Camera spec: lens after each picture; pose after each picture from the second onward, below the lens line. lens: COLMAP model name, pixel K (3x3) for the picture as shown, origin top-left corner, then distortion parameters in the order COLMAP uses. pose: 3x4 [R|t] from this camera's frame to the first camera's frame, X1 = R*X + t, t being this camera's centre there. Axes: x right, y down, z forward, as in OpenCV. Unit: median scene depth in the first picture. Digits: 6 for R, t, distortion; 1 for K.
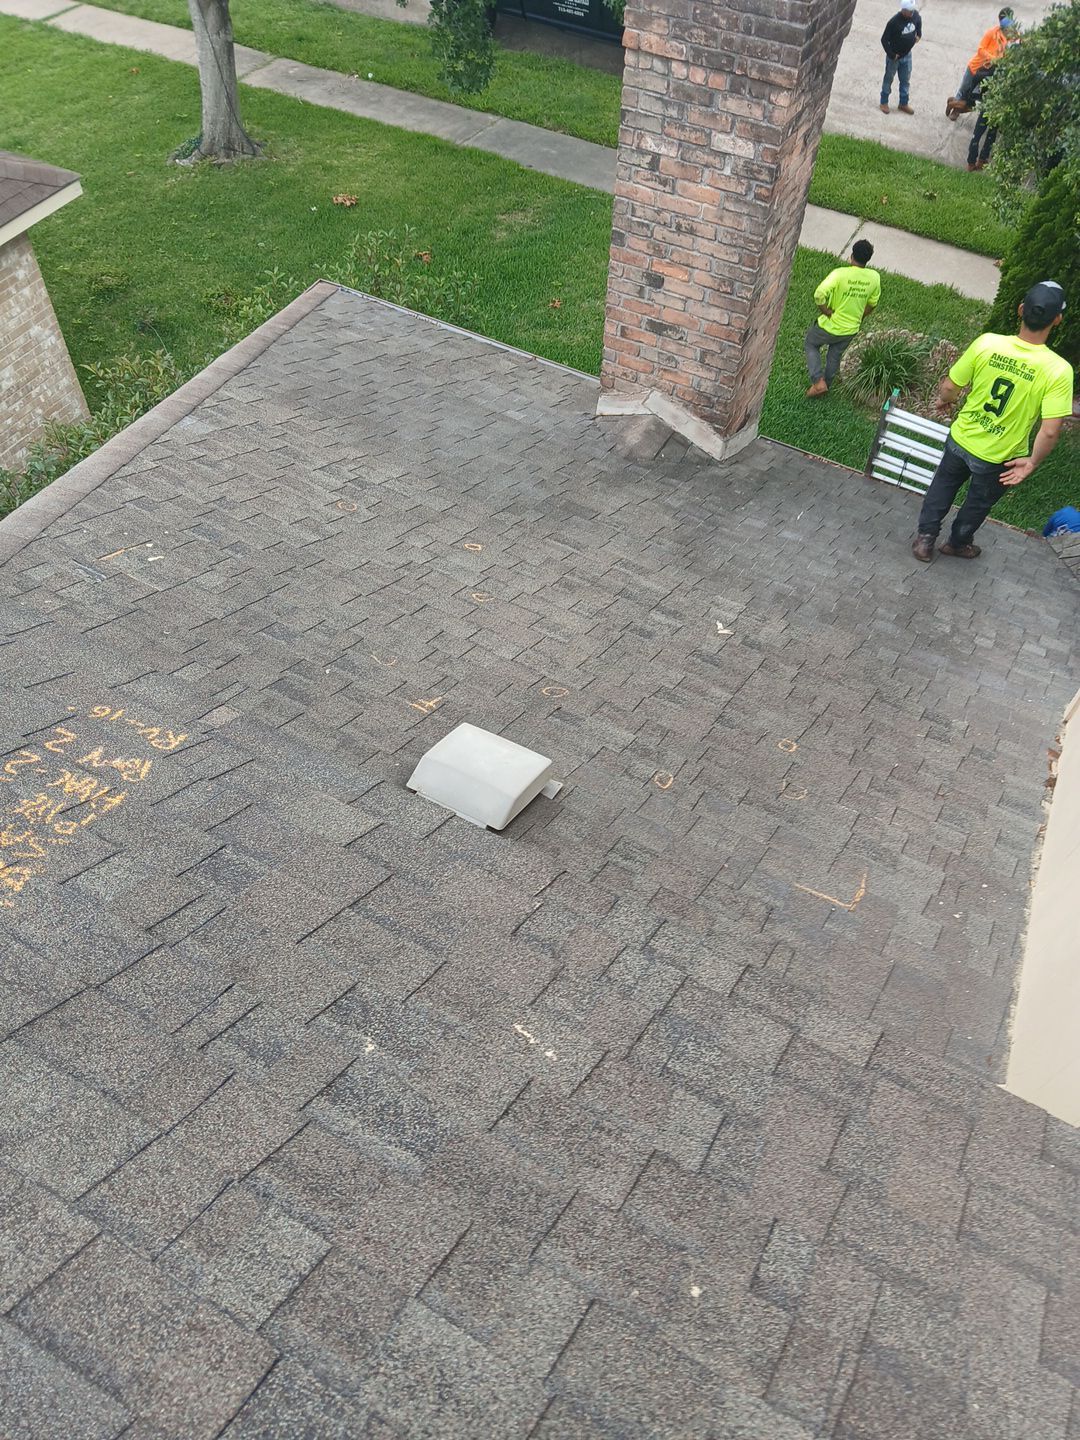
lens RADIAL K [[1109.0, 0, 549.5], [0, 1109.0, 723.3], [0, 0, 1]] dist [0.005873, -0.060181]
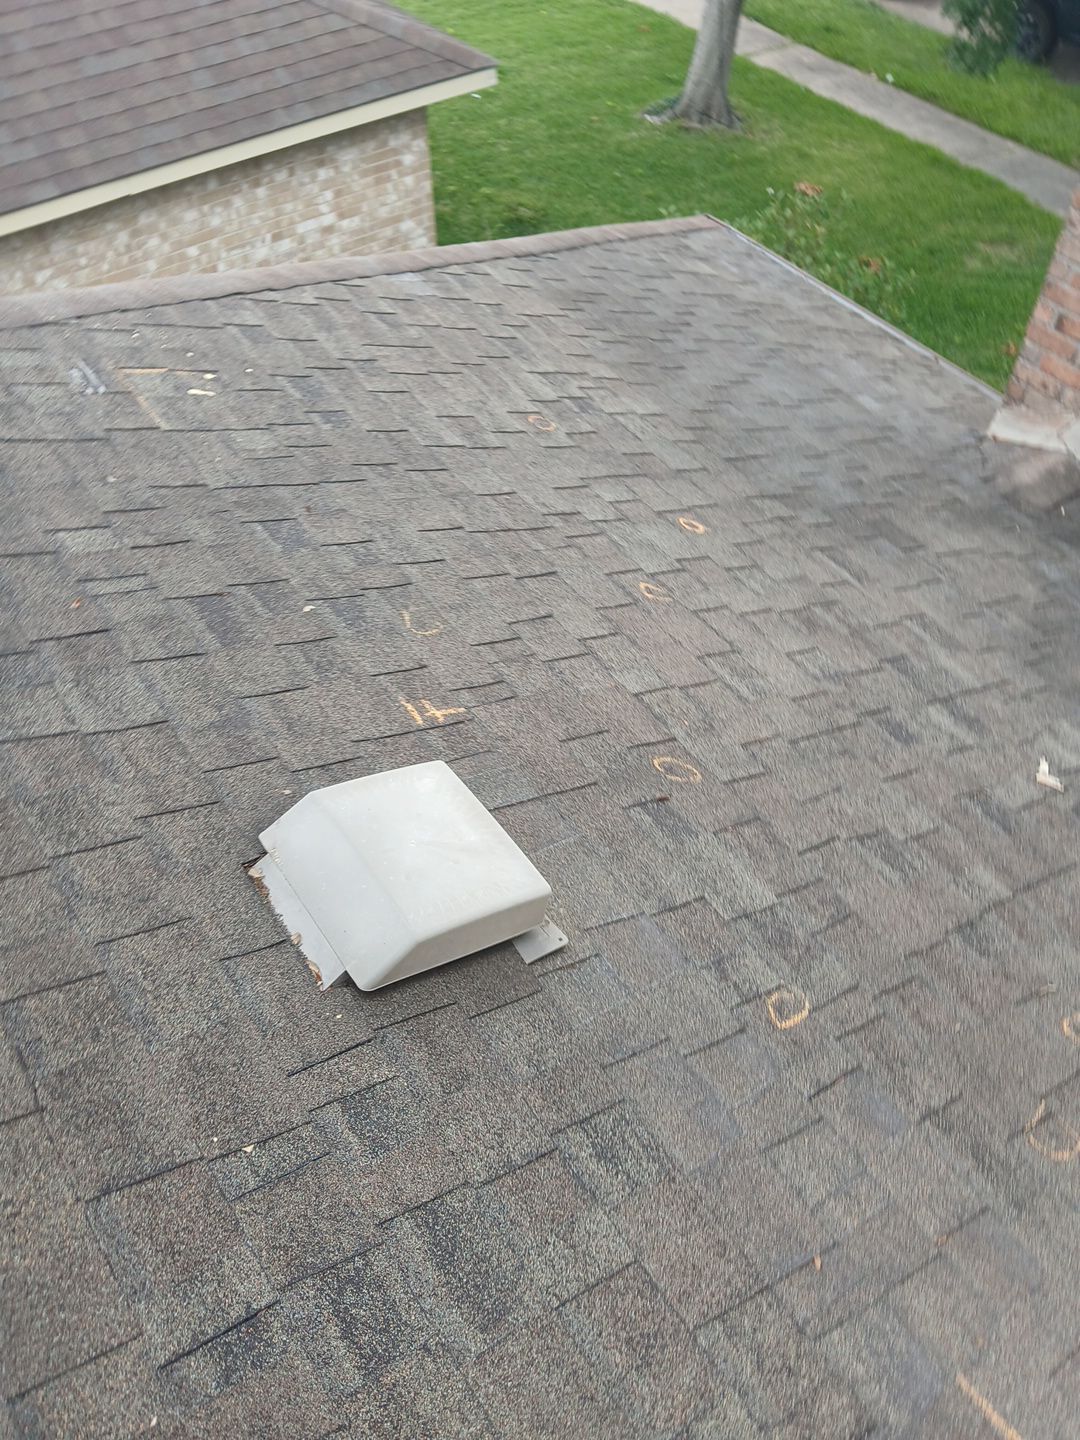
lens RADIAL K [[1109.0, 0, 542.3], [0, 1109.0, 729.1], [0, 0, 1]] dist [0.005873, -0.060181]
pose [[0.897288, 0.318820, -0.305333, 0.049672], [-0.329349, 0.944039, 0.017876, -0.016510], [0.293946, 0.084521, 0.952078, 0.204928]]
